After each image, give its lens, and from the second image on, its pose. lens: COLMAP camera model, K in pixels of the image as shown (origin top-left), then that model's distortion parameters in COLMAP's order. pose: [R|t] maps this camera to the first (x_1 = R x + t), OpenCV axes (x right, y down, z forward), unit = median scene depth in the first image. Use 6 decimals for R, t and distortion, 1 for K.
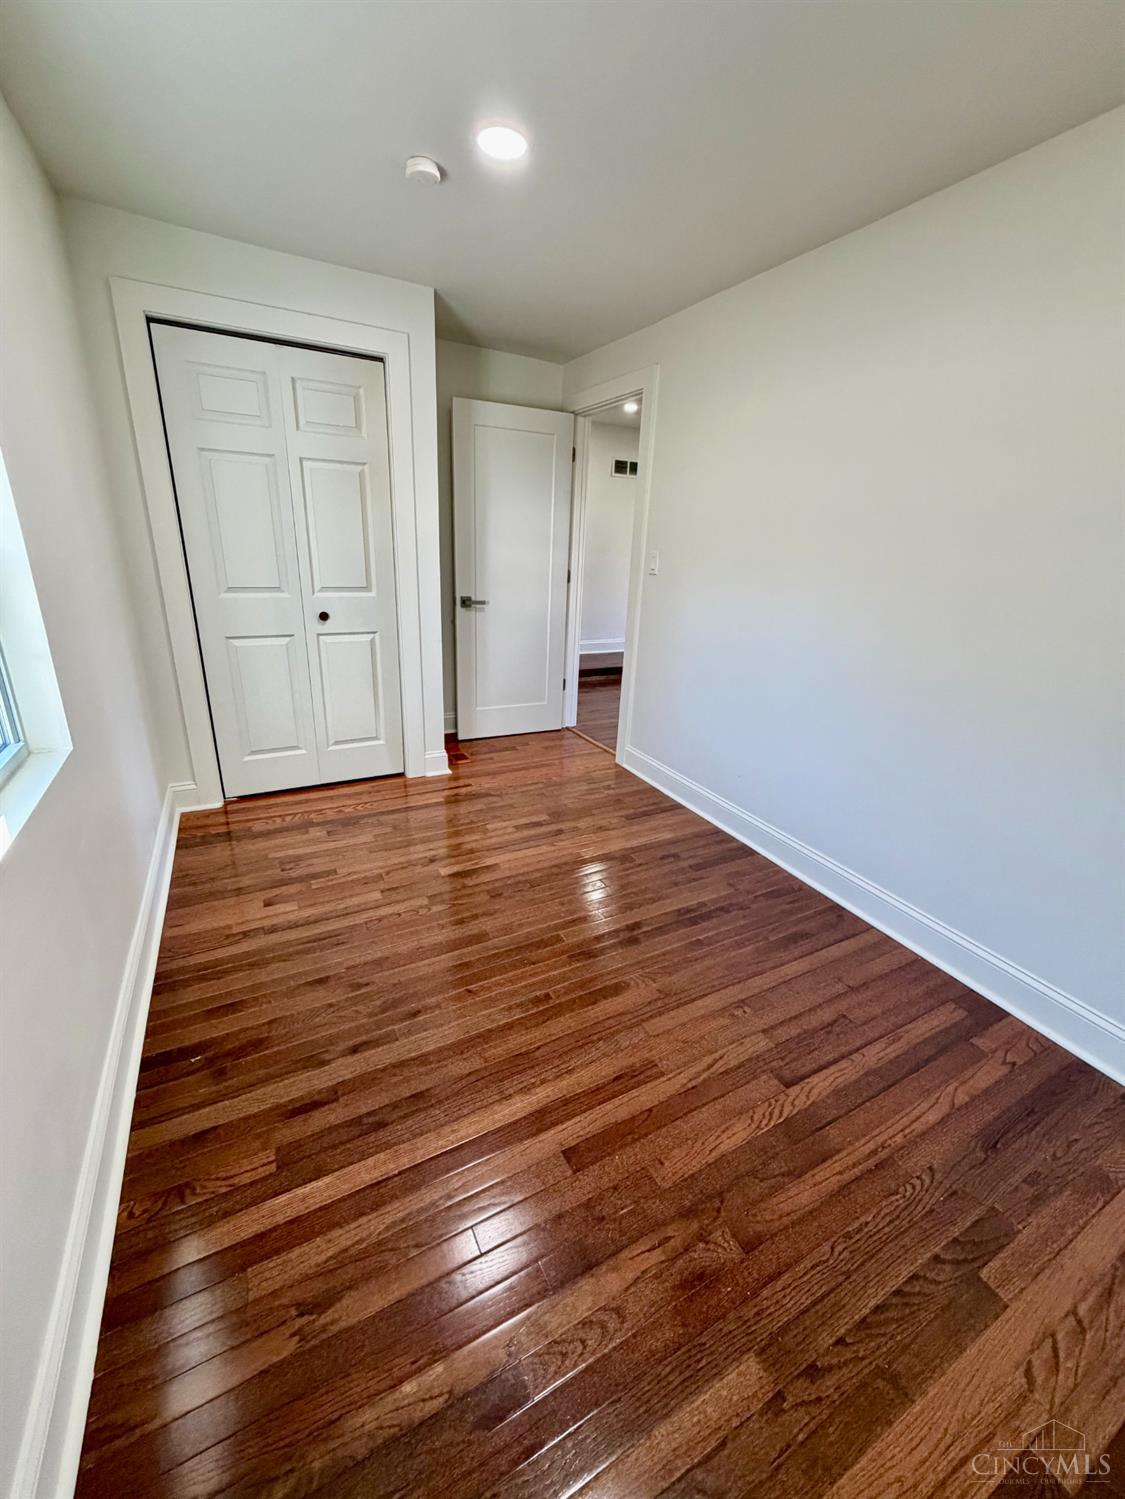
lens RADIAL K [[601.6, 0, 562.5], [0, 601.6, 749.5], [0, 0, 1]] dist [-0.000313, -0.000016]
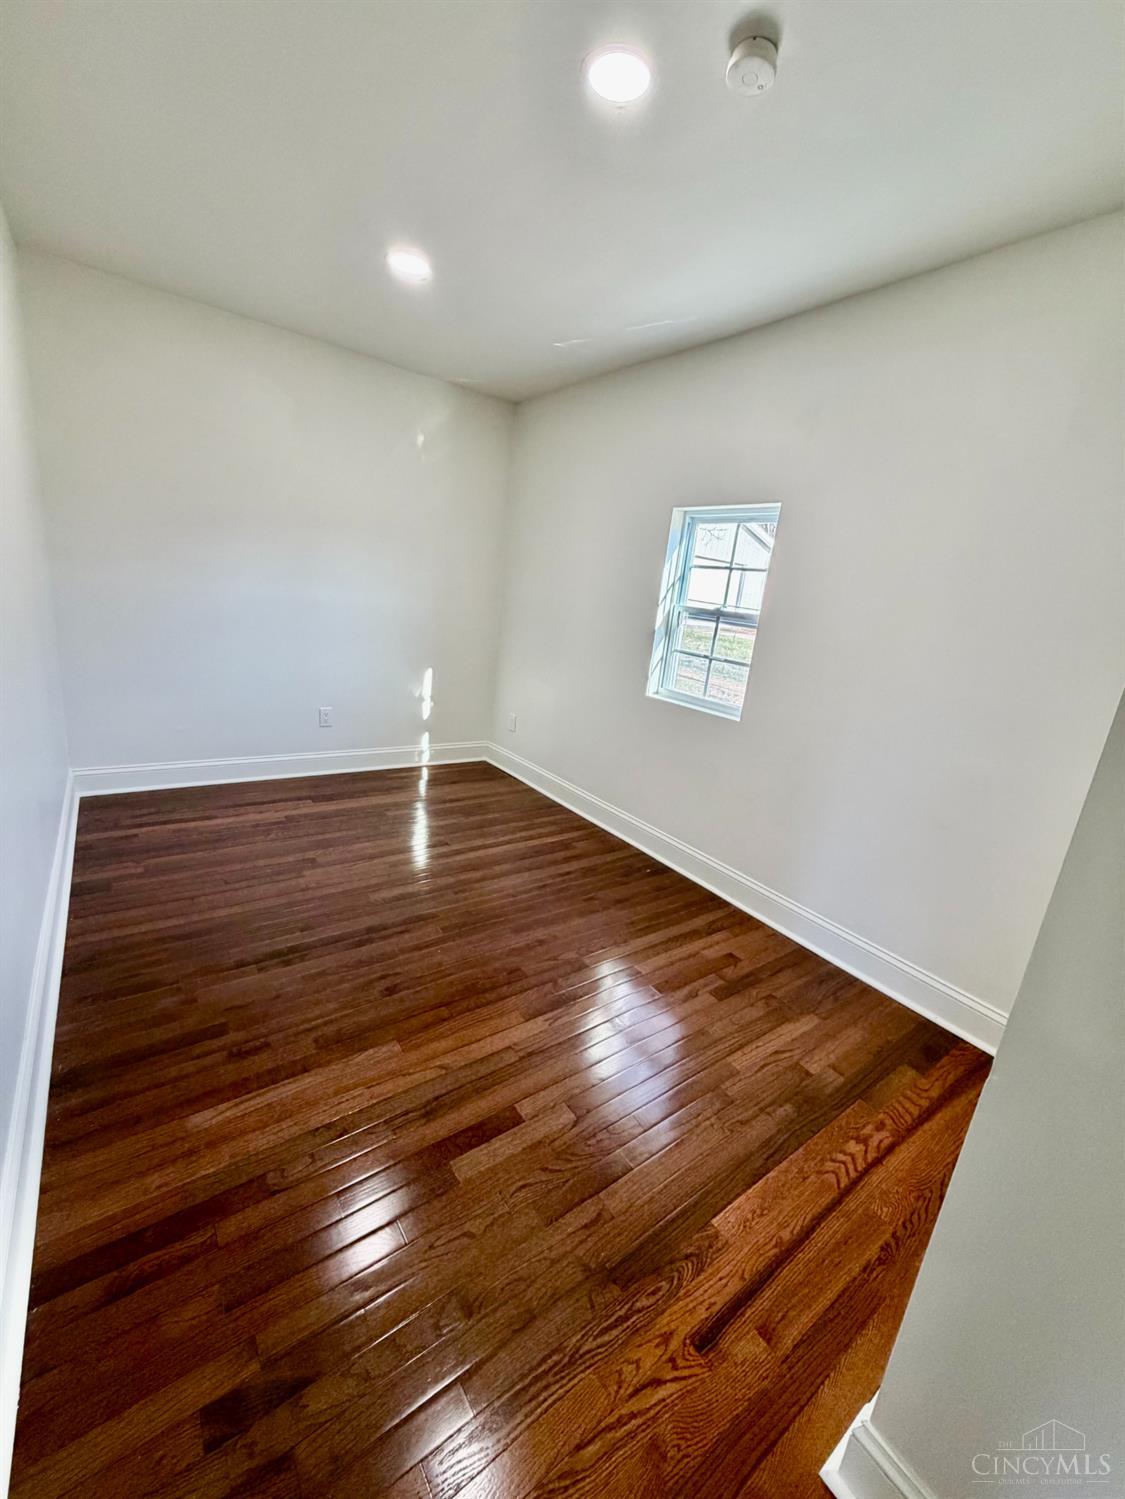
lens RADIAL K [[601.6, 0, 562.5], [0, 601.6, 749.5], [0, 0, 1]] dist [-0.000313, -0.000016]
pose [[-0.977818, -0.108382, -0.179233, 0.014473], [-0.191243, 0.810979, 0.552938, -0.544896], [0.085426, 0.574950, -0.813717, 1.616286]]
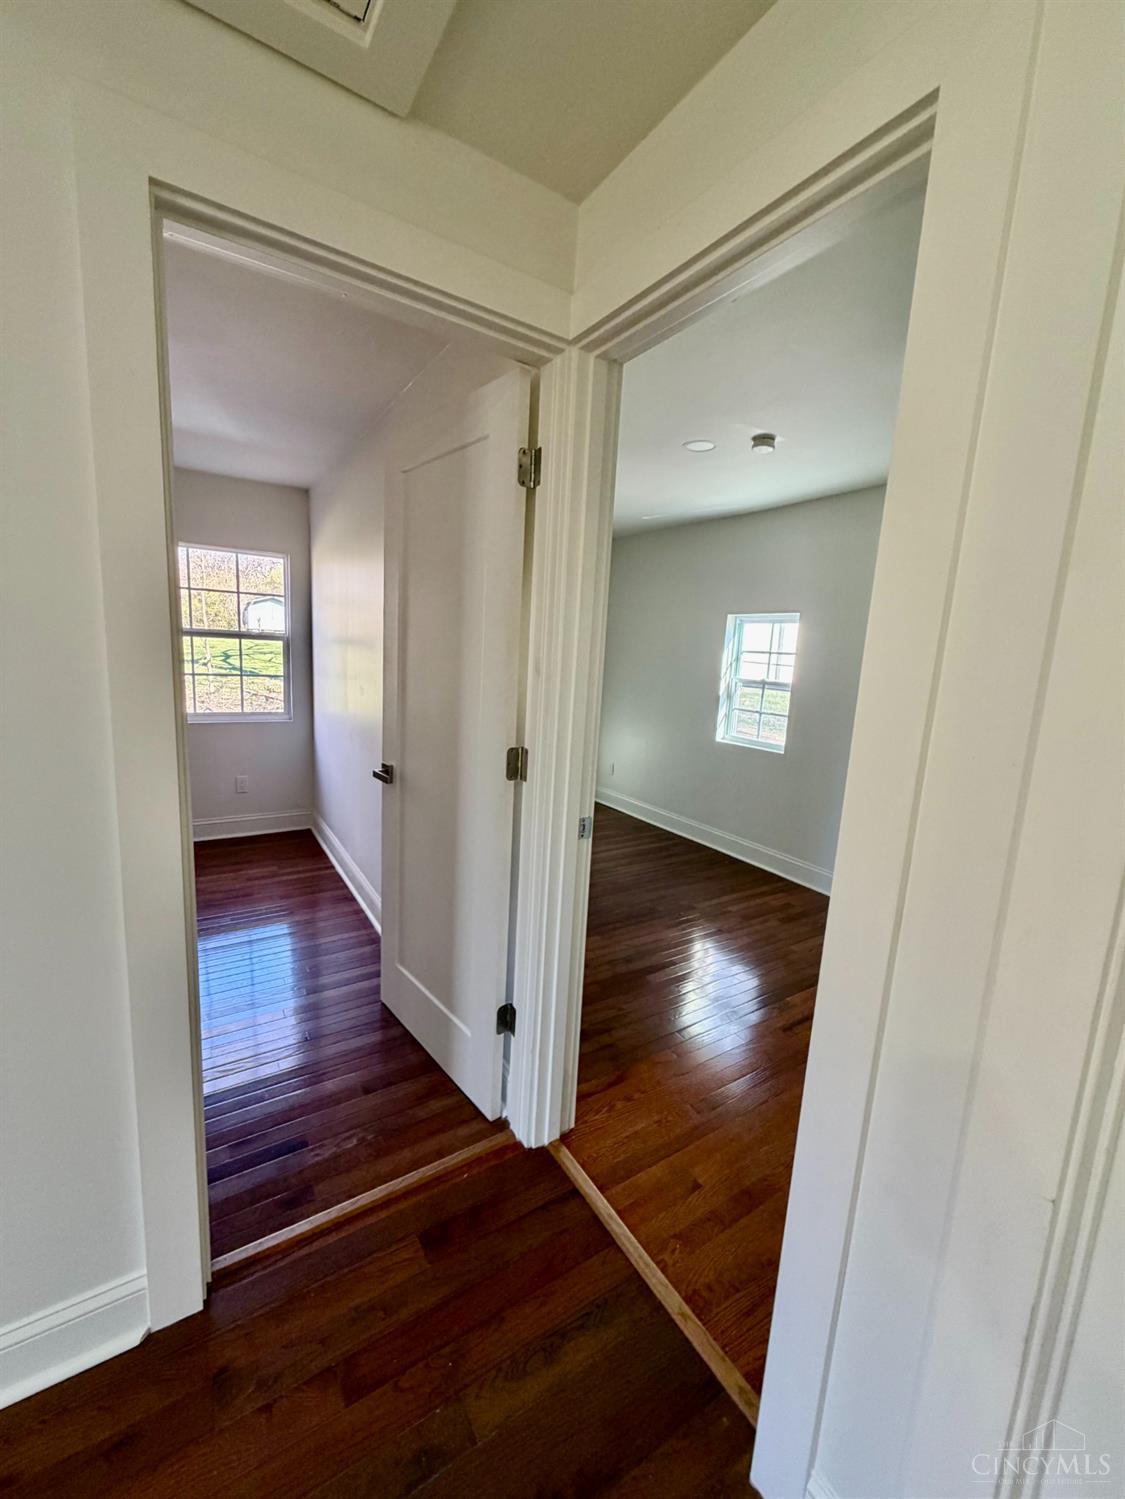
lens RADIAL K [[601.6, 0, 562.5], [0, 601.6, 749.5], [0, 0, 1]] dist [-0.000313, -0.000016]
pose [[-0.992238, -0.080814, -0.094518, 0.282476], [-0.116514, 0.869793, 0.479463, -0.786948], [0.043463, 0.486754, -0.872457, 2.163237]]
